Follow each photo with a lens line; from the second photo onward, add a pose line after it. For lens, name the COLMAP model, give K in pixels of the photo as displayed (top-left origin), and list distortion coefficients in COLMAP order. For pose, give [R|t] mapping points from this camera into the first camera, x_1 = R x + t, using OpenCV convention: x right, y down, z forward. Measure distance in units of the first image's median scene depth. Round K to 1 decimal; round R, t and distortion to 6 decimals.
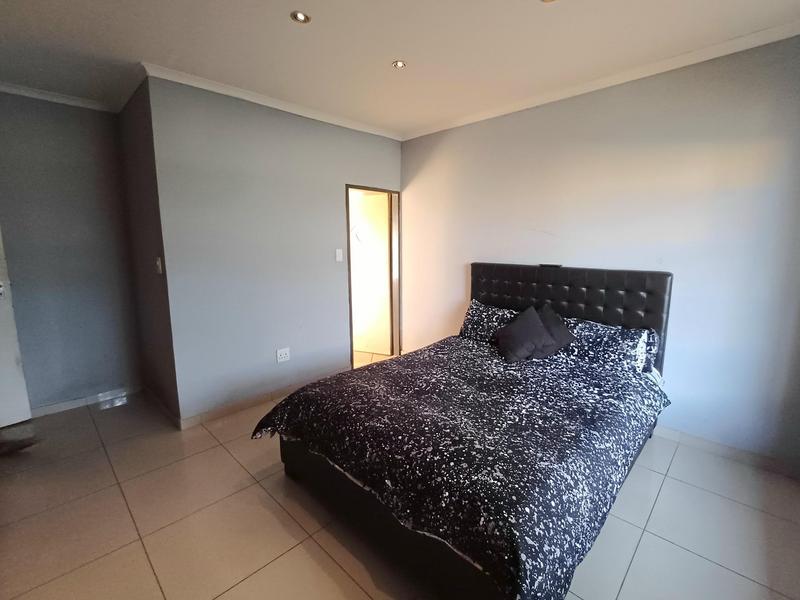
lens RADIAL K [[365.5, 0, 401.0], [0, 365.5, 299.0], [0, 0, 1]] dist [0.003790, -0.000408]
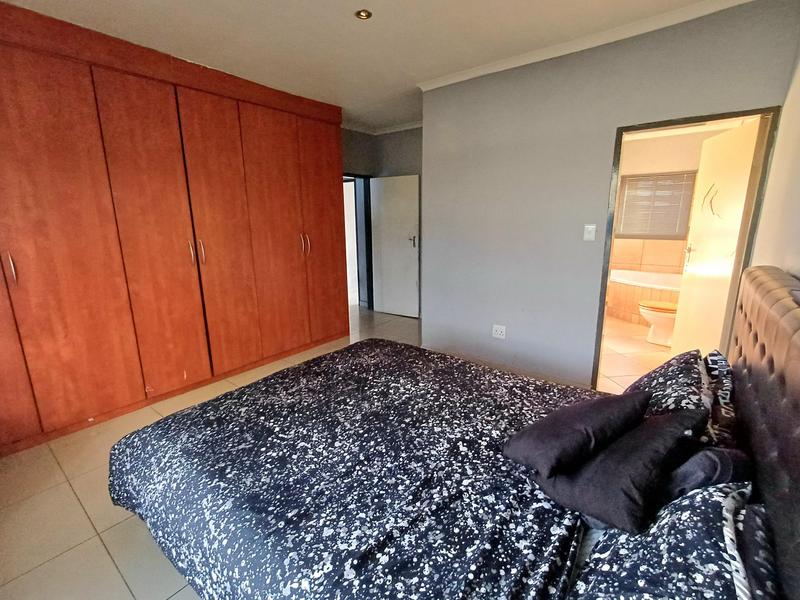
lens RADIAL K [[365.5, 0, 404.7], [0, 365.5, 298.3], [0, 0, 1]] dist [0.003790, -0.000408]
pose [[0.108637, 0.219817, -0.969473, 0.887756], [-0.148223, 0.967925, 0.202857, -0.144693], [0.982969, 0.121661, 0.137734, 0.923381]]
